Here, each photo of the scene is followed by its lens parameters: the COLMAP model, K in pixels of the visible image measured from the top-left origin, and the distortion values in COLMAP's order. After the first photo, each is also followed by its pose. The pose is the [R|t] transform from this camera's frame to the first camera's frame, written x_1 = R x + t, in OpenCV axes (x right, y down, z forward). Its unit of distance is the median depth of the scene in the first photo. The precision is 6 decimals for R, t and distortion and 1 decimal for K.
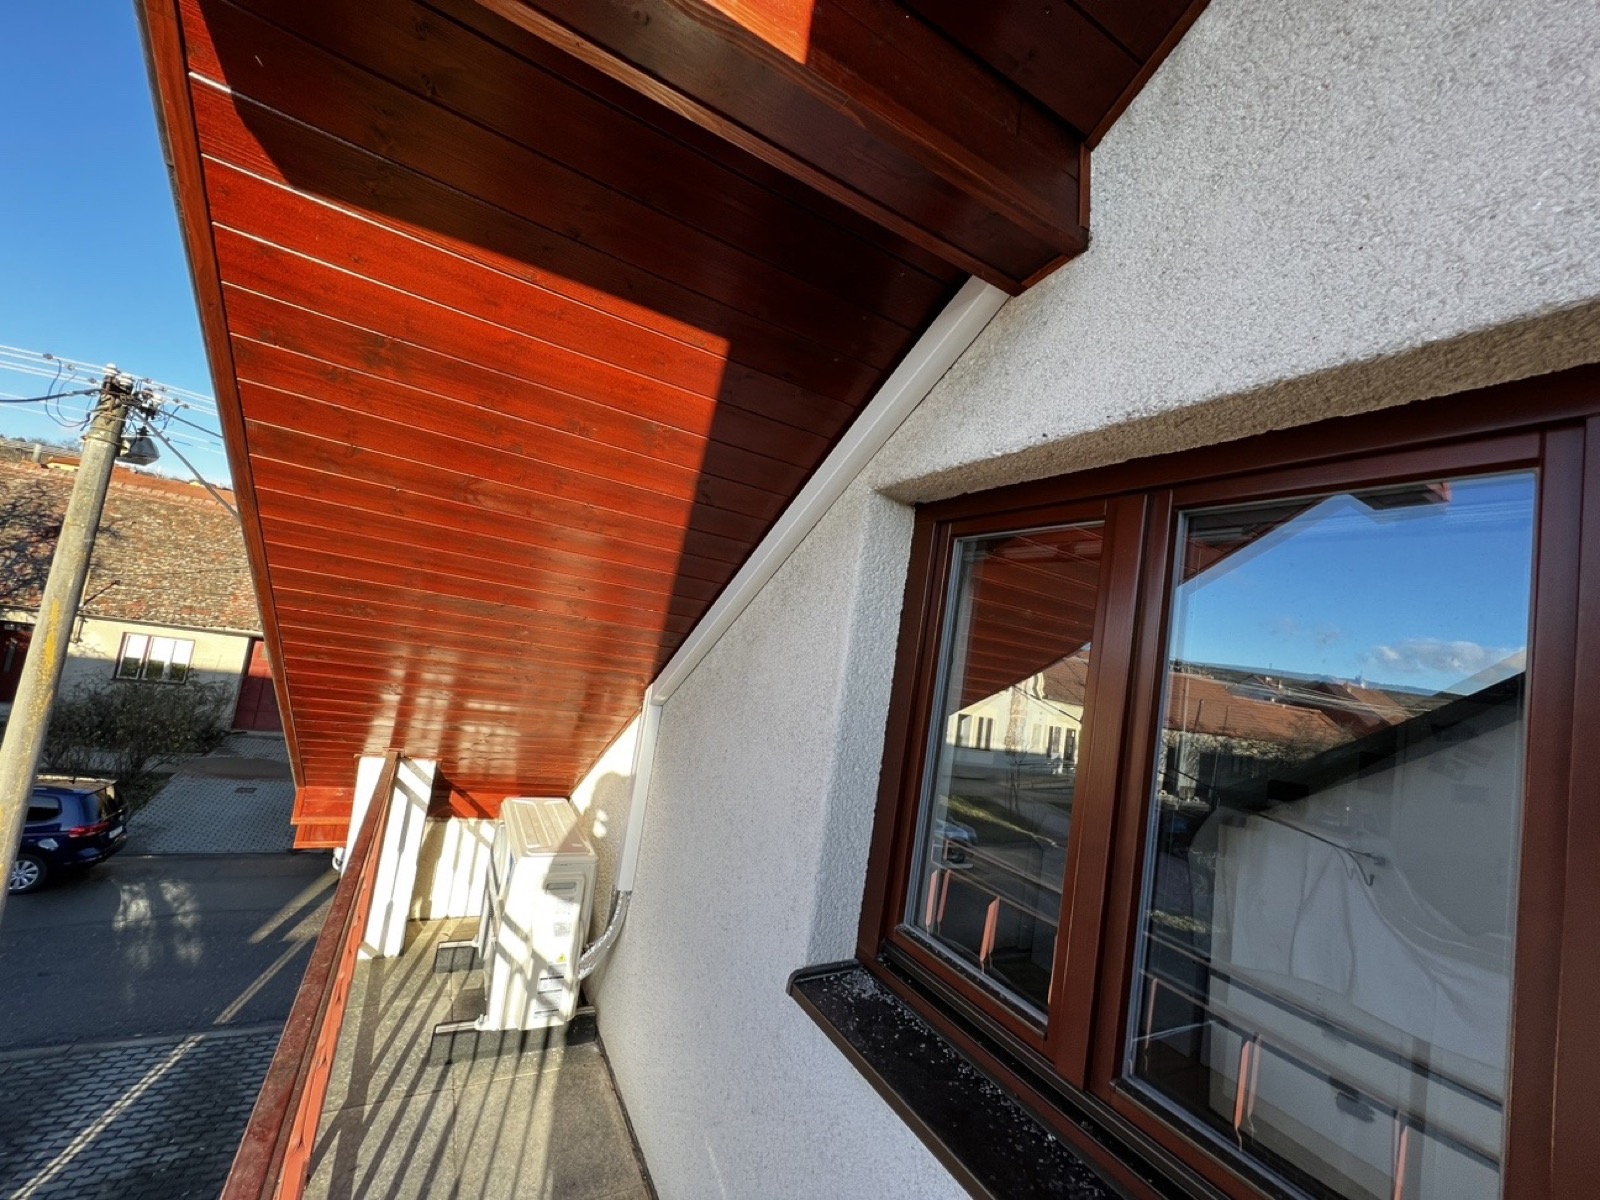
lens RADIAL K [[647.5, 0, 811.3], [0, 647.5, 589.2], [0, 0, 1]] dist [-0.002959, 0.000468]
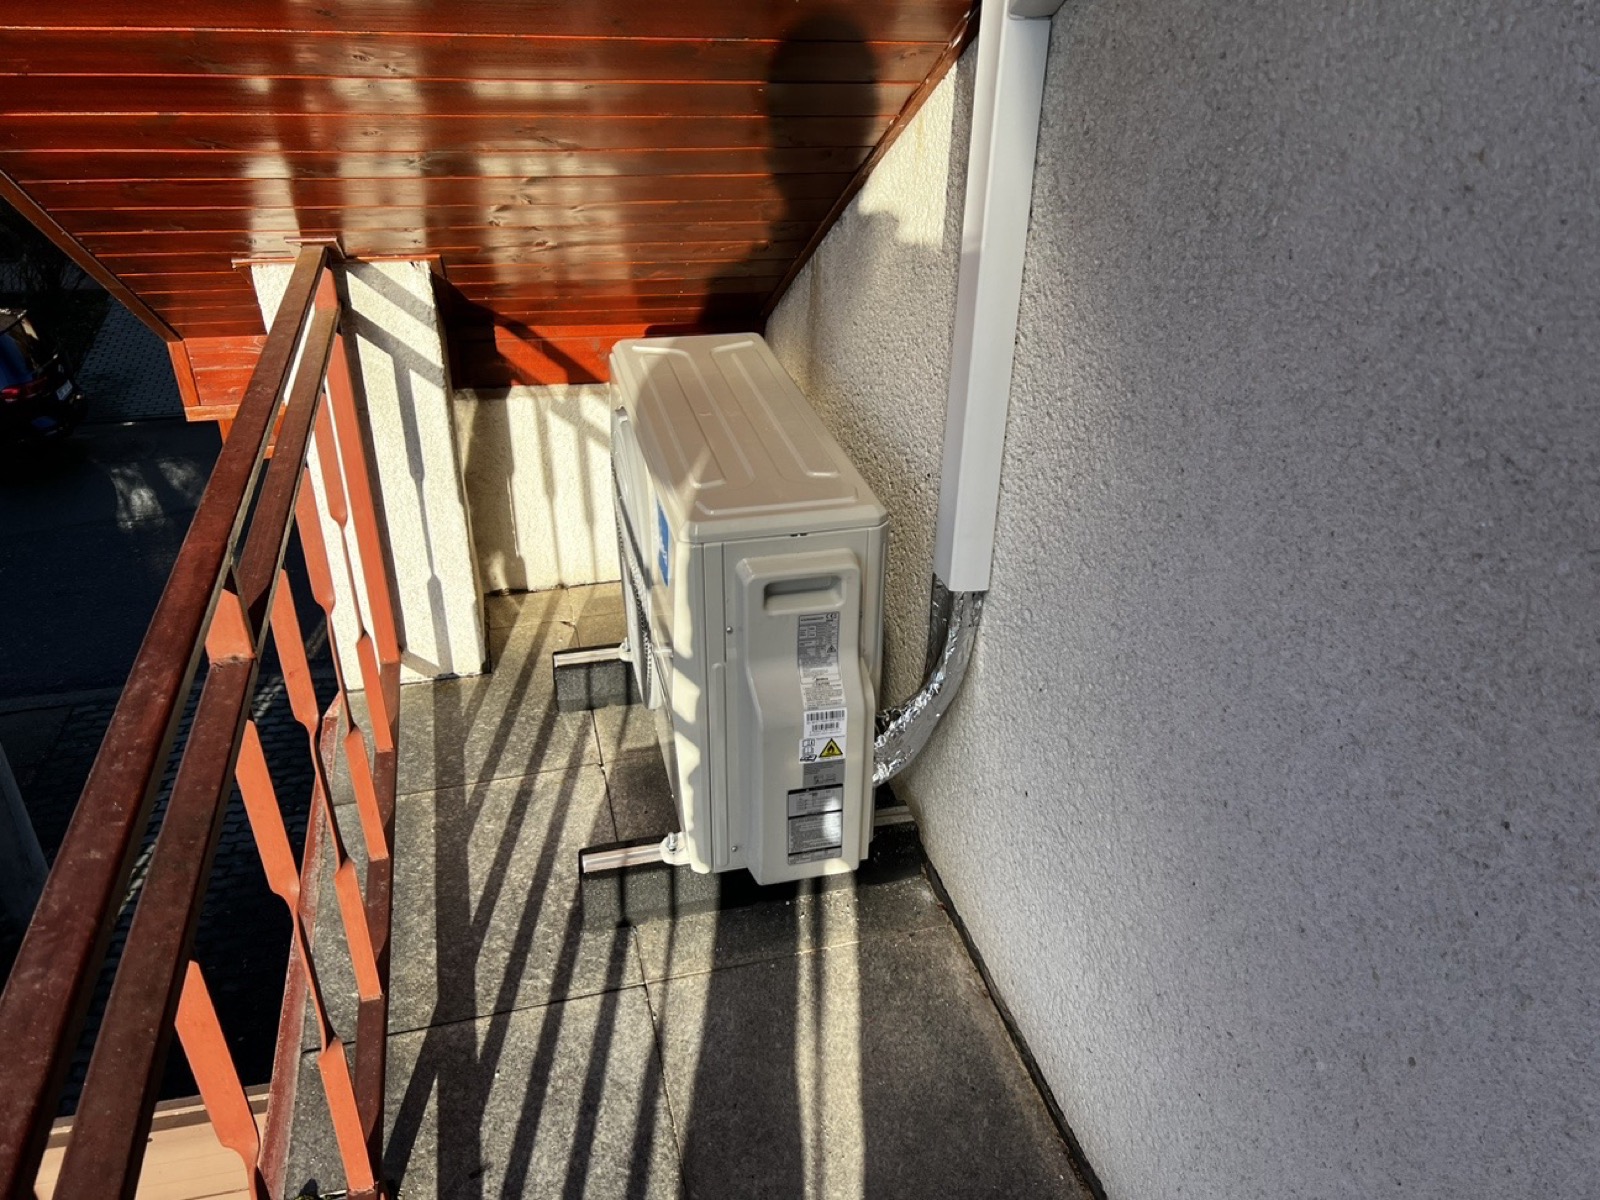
lens RADIAL K [[1221.6, 0, 811.1], [0, 1221.6, 602.0], [0, 0, 1]] dist [0.052226, -0.063736]
pose [[0.958370, 0.015622, -0.285100, -0.159727], [0.142255, 0.839629, 0.524200, 0.090008], [0.247568, -0.542935, 0.802454, 0.384007]]
